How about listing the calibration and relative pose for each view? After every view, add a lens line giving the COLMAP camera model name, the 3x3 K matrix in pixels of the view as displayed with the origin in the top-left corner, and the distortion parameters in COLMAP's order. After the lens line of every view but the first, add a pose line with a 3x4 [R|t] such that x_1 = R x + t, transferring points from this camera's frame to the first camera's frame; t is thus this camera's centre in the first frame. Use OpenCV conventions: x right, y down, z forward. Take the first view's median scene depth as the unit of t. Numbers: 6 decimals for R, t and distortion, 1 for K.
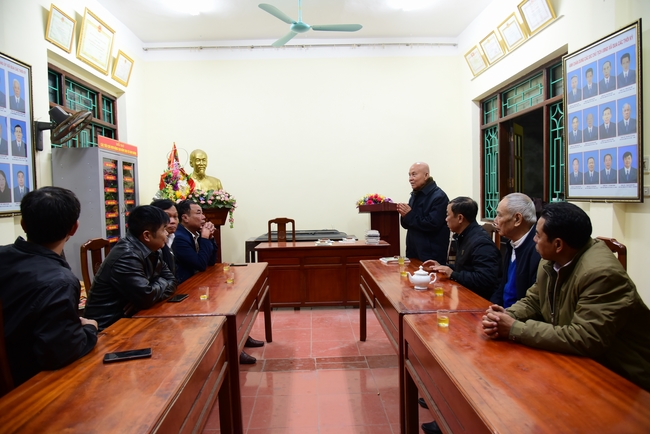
lens RADIAL K [[462.1, 0, 321.3], [0, 462.1, 219.8], [0, 0, 1]] dist [0.004125, 0.003450]
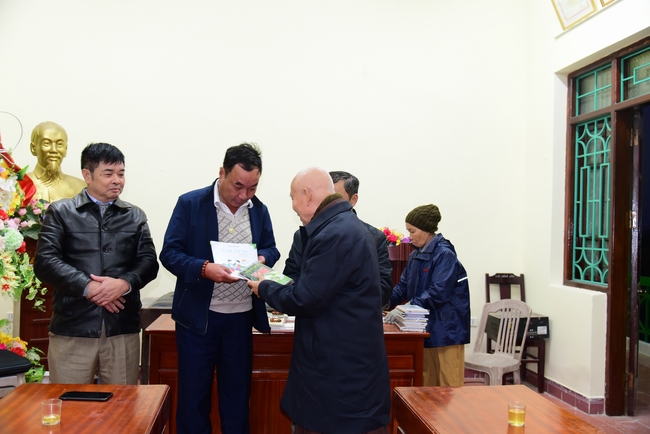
lens RADIAL K [[654.5, 0, 319.2], [0, 654.5, 220.0], [0, 0, 1]] dist [0.040743, 0.000000]
pose [[0.992664, 0.052084, 0.109112, -0.046561], [-0.044537, 0.996517, -0.070504, -0.007307], [-0.112404, 0.065127, 0.991526, 0.258462]]
